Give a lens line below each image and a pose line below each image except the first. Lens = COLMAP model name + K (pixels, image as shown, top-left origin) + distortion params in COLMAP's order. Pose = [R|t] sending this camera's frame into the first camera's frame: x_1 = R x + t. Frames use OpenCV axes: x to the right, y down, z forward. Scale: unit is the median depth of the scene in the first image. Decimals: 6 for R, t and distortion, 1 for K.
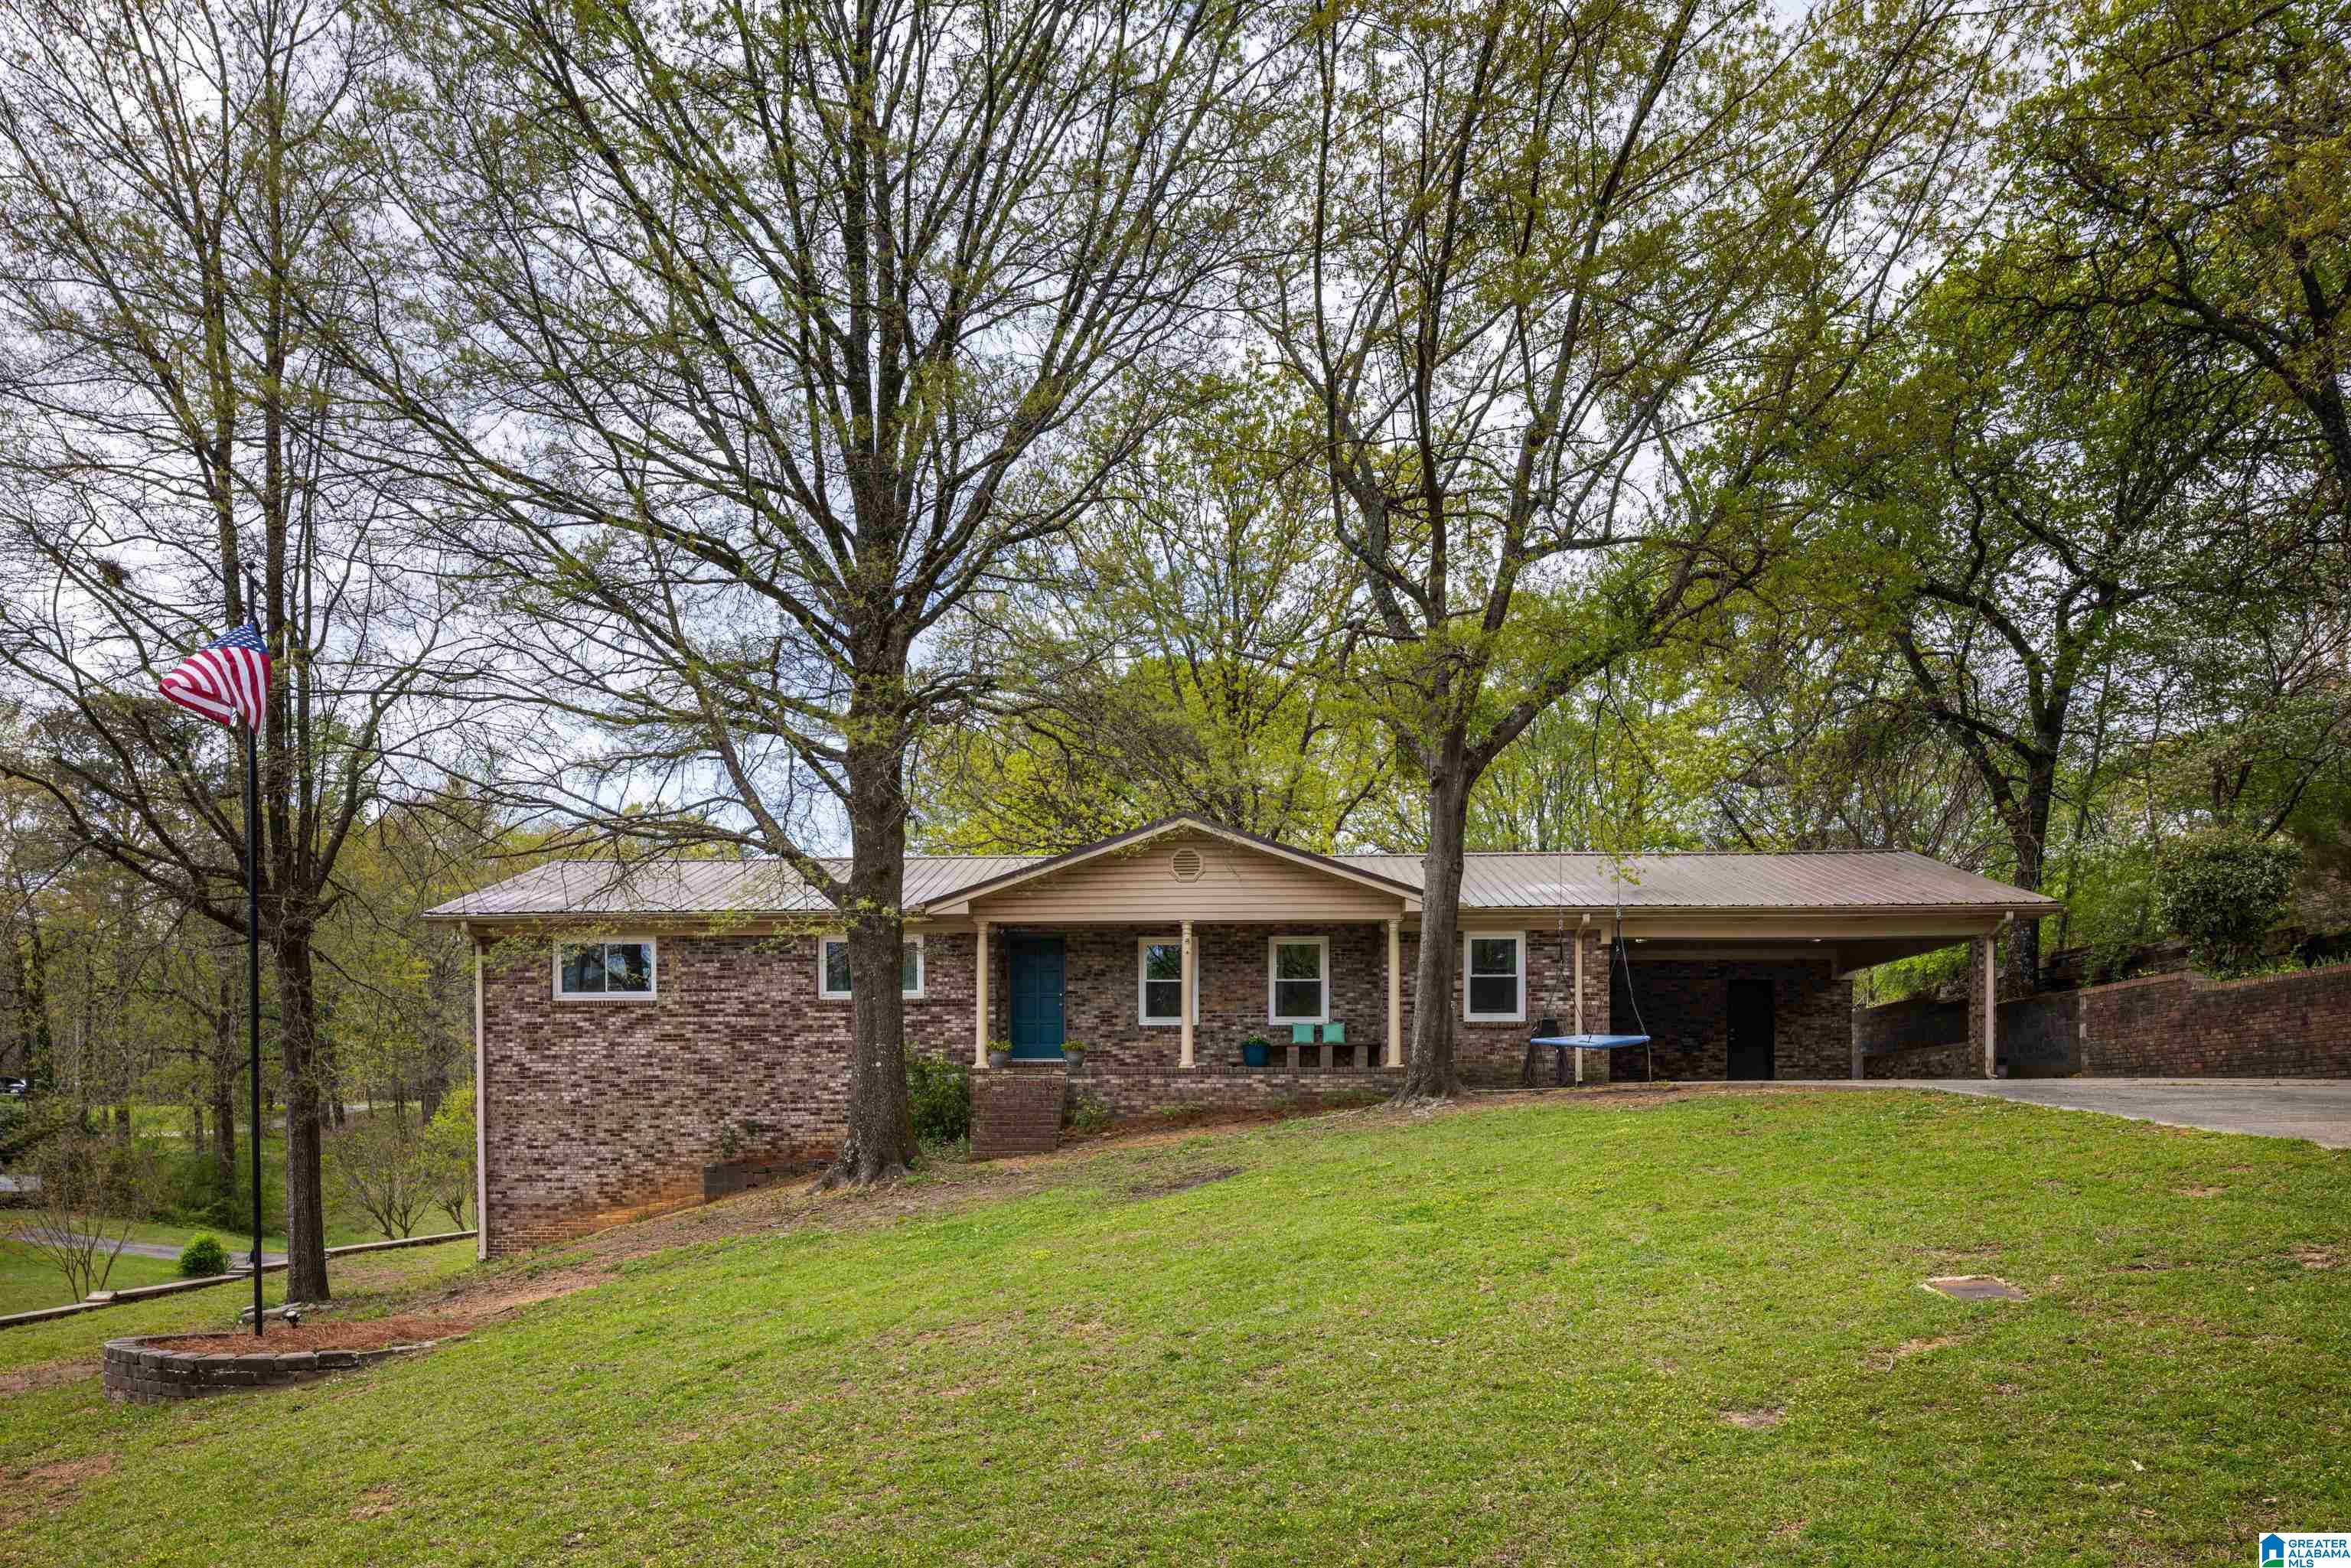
lens RADIAL K [[1600.5, 0, 1212.2], [0, 1600.5, 963.2], [0, 0, 1]] dist [-0.001065, -0.000607]
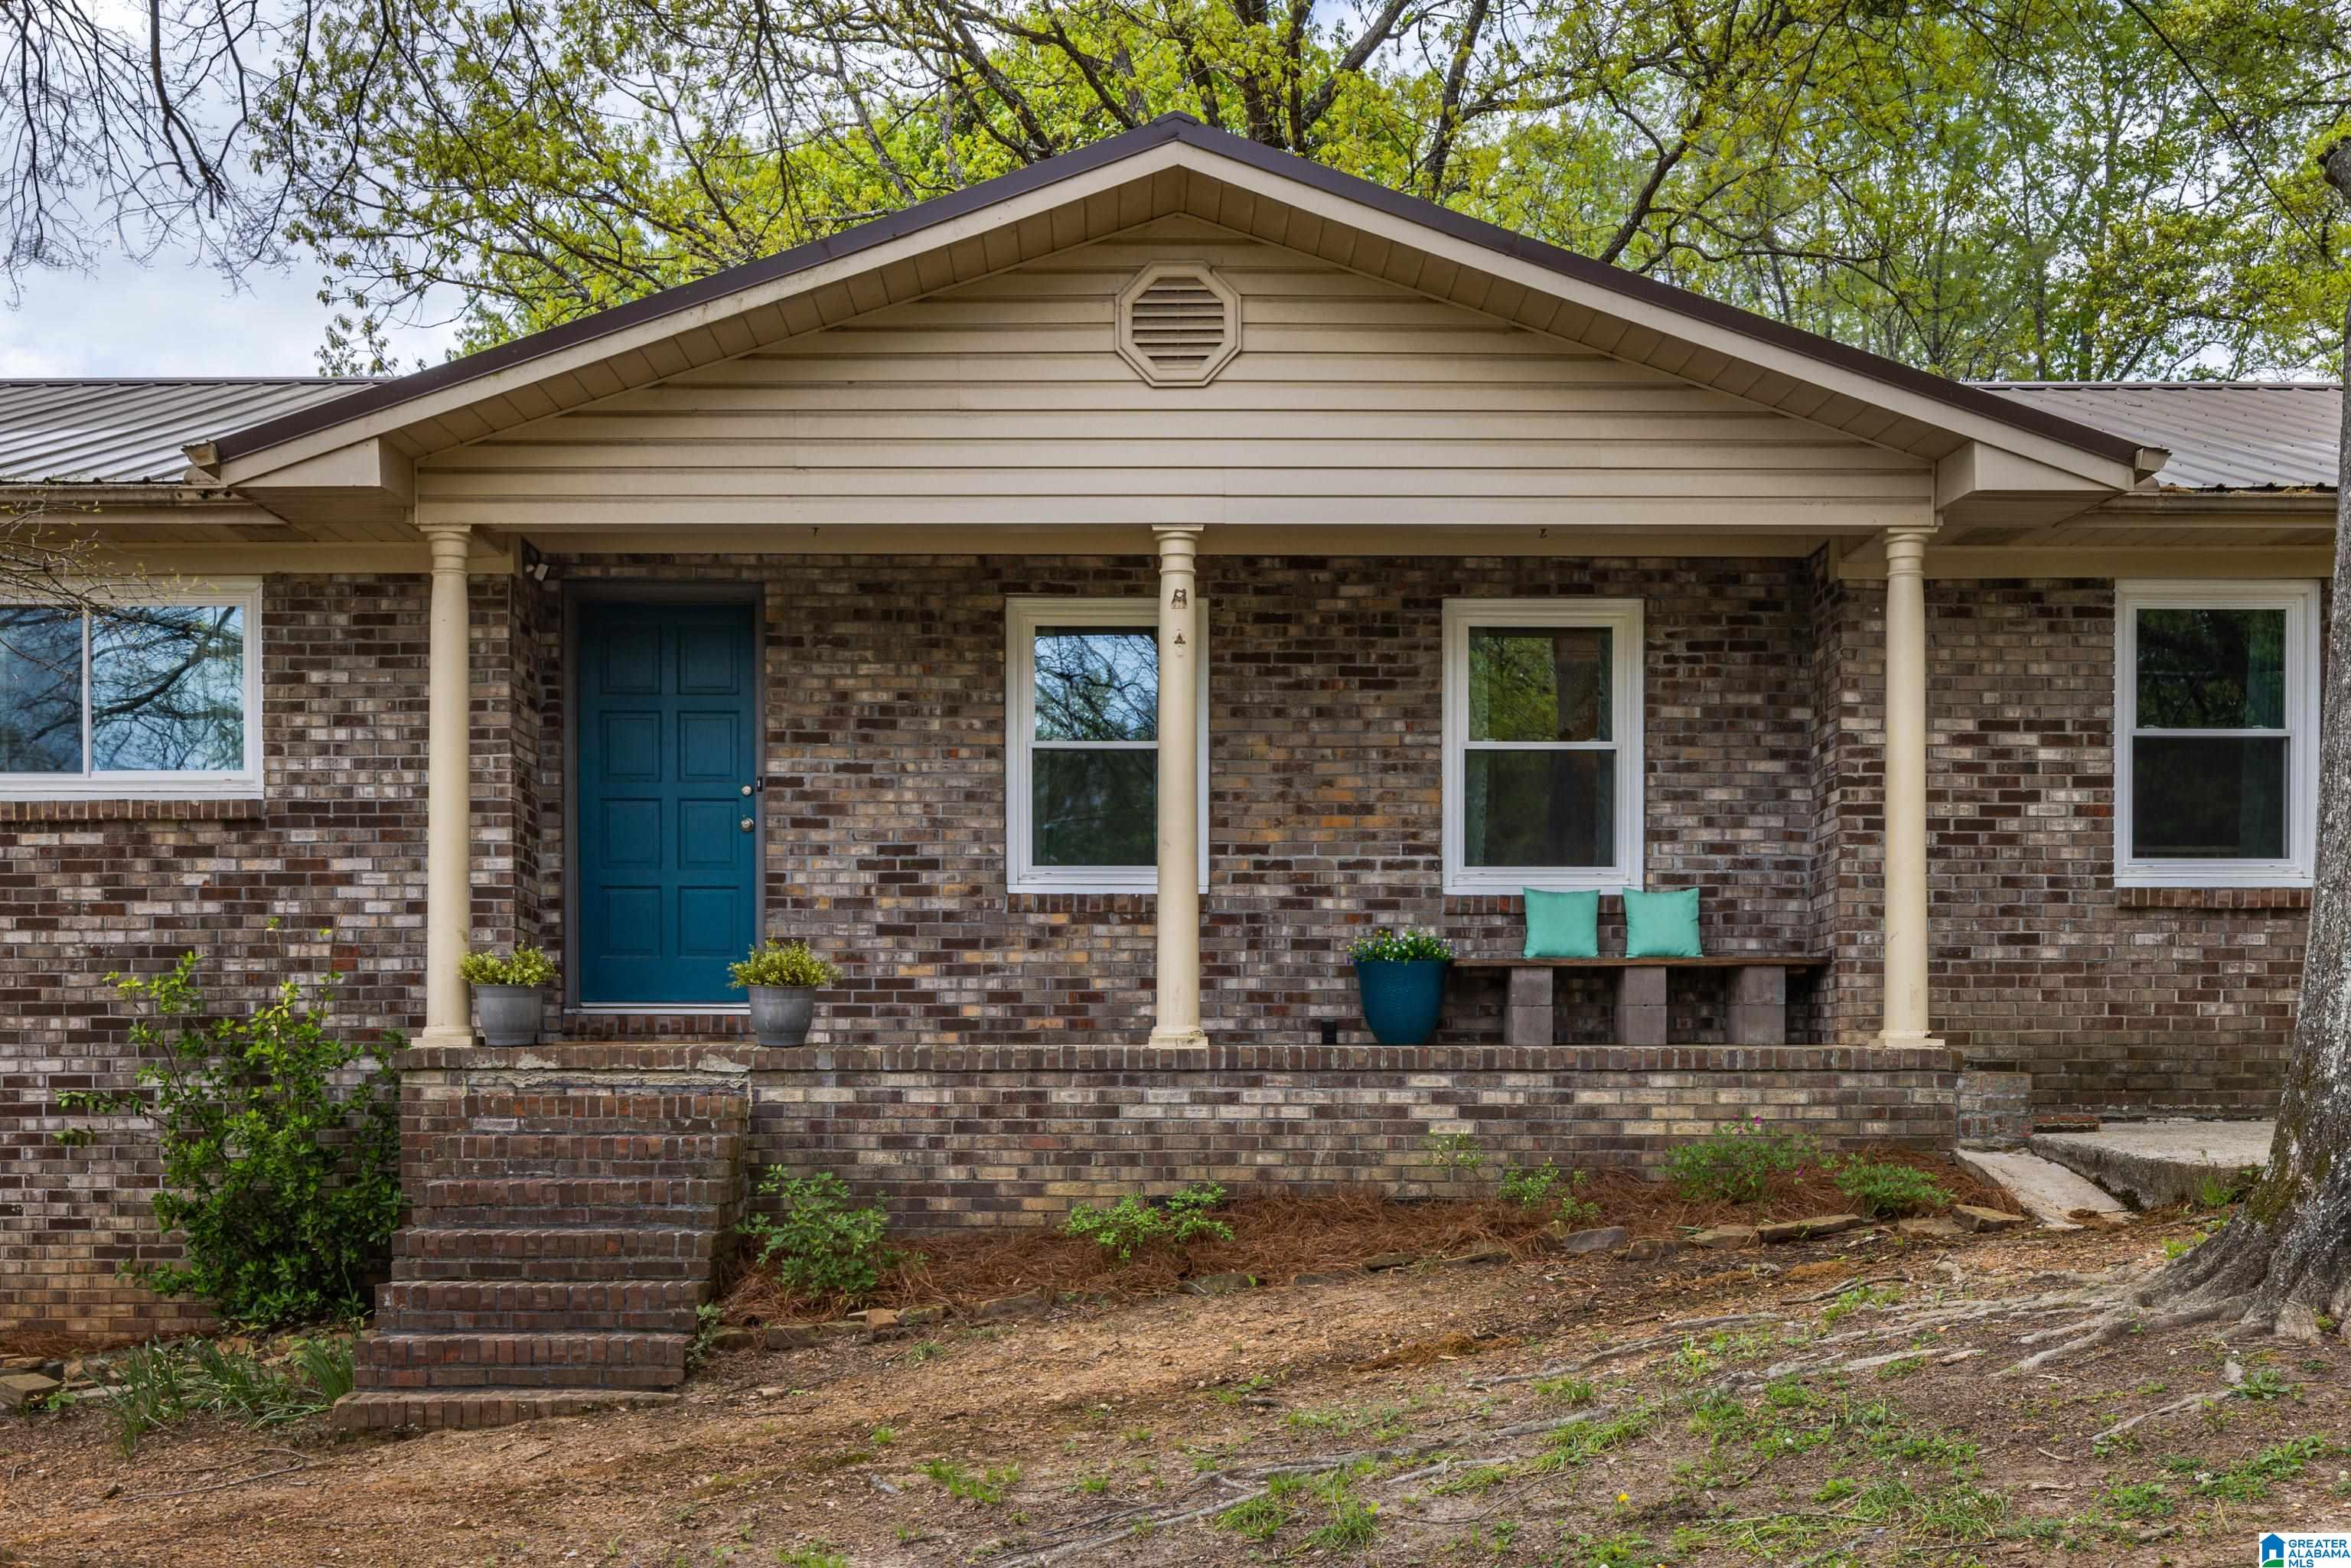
lens RADIAL K [[2695.1, 0, 1175.5], [0, 2695.1, 784.0], [0, 0, 1]] dist [0.016585, 0.012923]
pose [[0.999854, 0.005252, 0.016230, -0.023290], [-0.005401, 0.999943, 0.009178, 0.013974], [-0.016181, -0.009265, 0.999826, 0.508234]]
